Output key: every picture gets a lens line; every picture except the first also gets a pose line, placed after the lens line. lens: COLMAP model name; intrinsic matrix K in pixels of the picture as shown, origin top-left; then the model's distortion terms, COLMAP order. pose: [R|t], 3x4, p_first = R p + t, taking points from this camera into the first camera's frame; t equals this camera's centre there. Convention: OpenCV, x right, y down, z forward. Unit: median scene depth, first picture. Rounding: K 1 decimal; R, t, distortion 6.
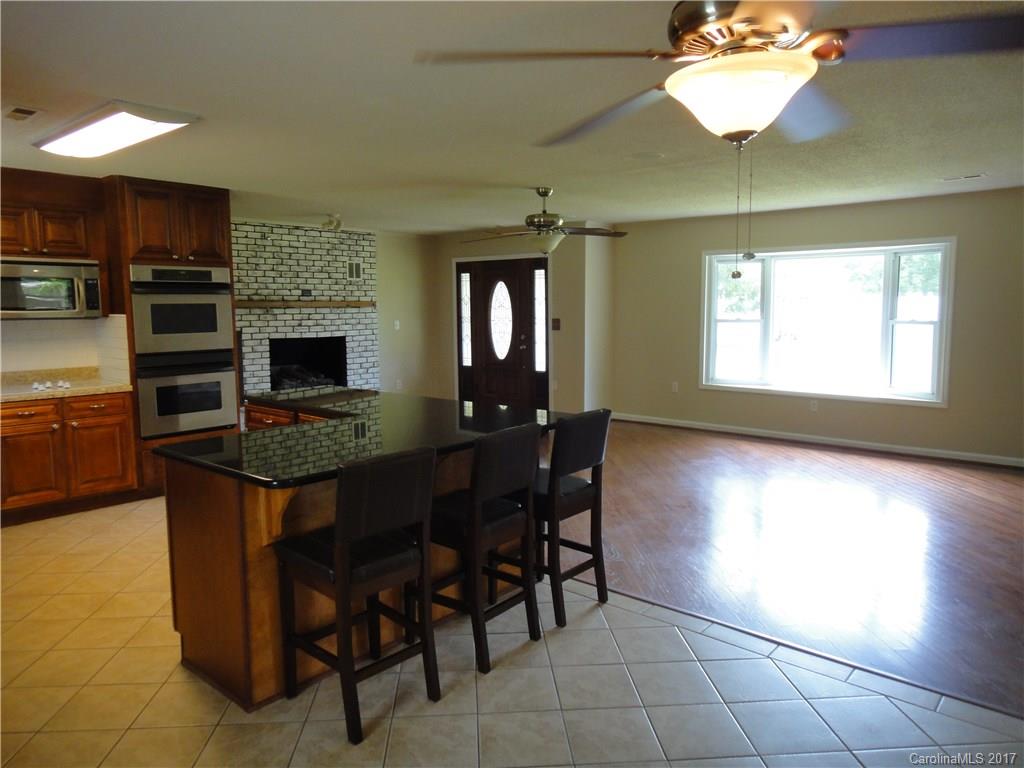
lens RADIAL K [[714.0, 0, 510.8], [0, 714.0, 384.2], [0, 0, 1]] dist [0.013241, 0.001792]
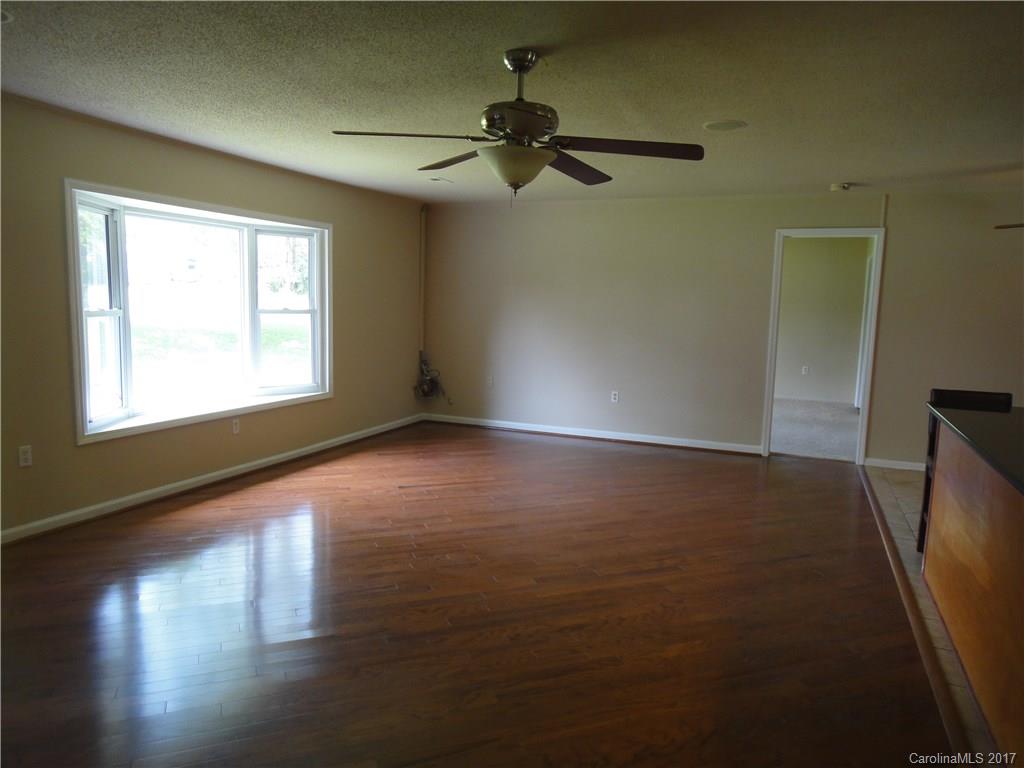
lens RADIAL K [[714.0, 0, 514.4], [0, 714.0, 383.1], [0, 0, 1]] dist [0.013241, 0.001792]
pose [[-0.332022, -0.119735, 0.935641, -0.421824], [0.080157, 0.984742, 0.154463, -0.124721], [-0.939860, 0.126284, -0.317358, 1.130810]]
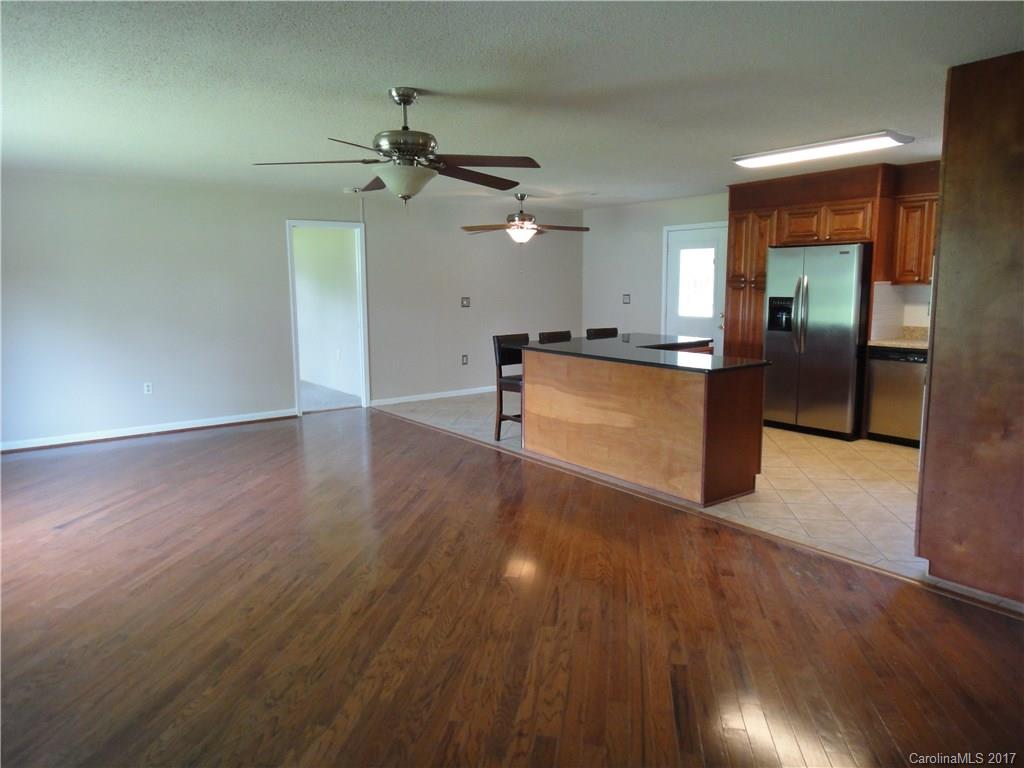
lens RADIAL K [[714.0, 0, 512.0], [0, 714.0, 378.4], [0, 0, 1]] dist [0.013241, 0.001792]
pose [[-0.982342, -0.017621, 0.186261, -0.147160], [0.029225, 0.968882, 0.245794, -0.179916], [-0.184796, 0.246897, -0.951258, 1.552341]]
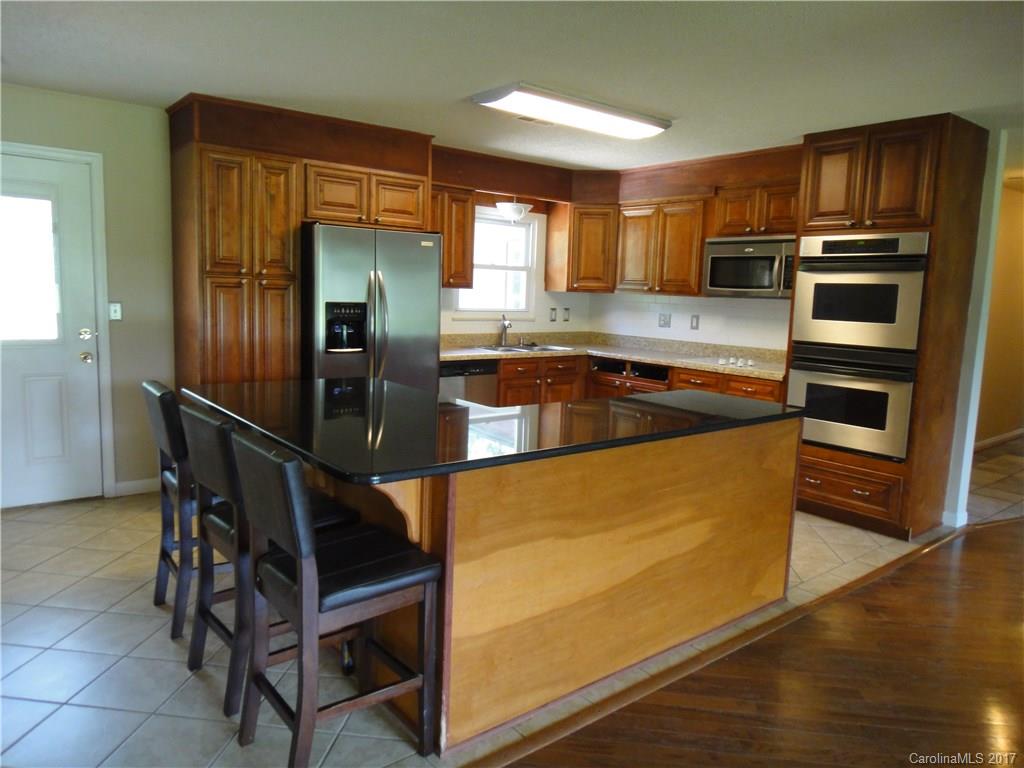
lens RADIAL K [[714.0, 0, 510.1], [0, 714.0, 391.1], [0, 0, 1]] dist [0.013241, 0.001792]
pose [[-0.174474, 0.150840, -0.973040, 0.334447], [-0.125593, 0.976716, 0.173930, -0.076146], [0.976619, 0.152553, -0.151467, 0.677618]]
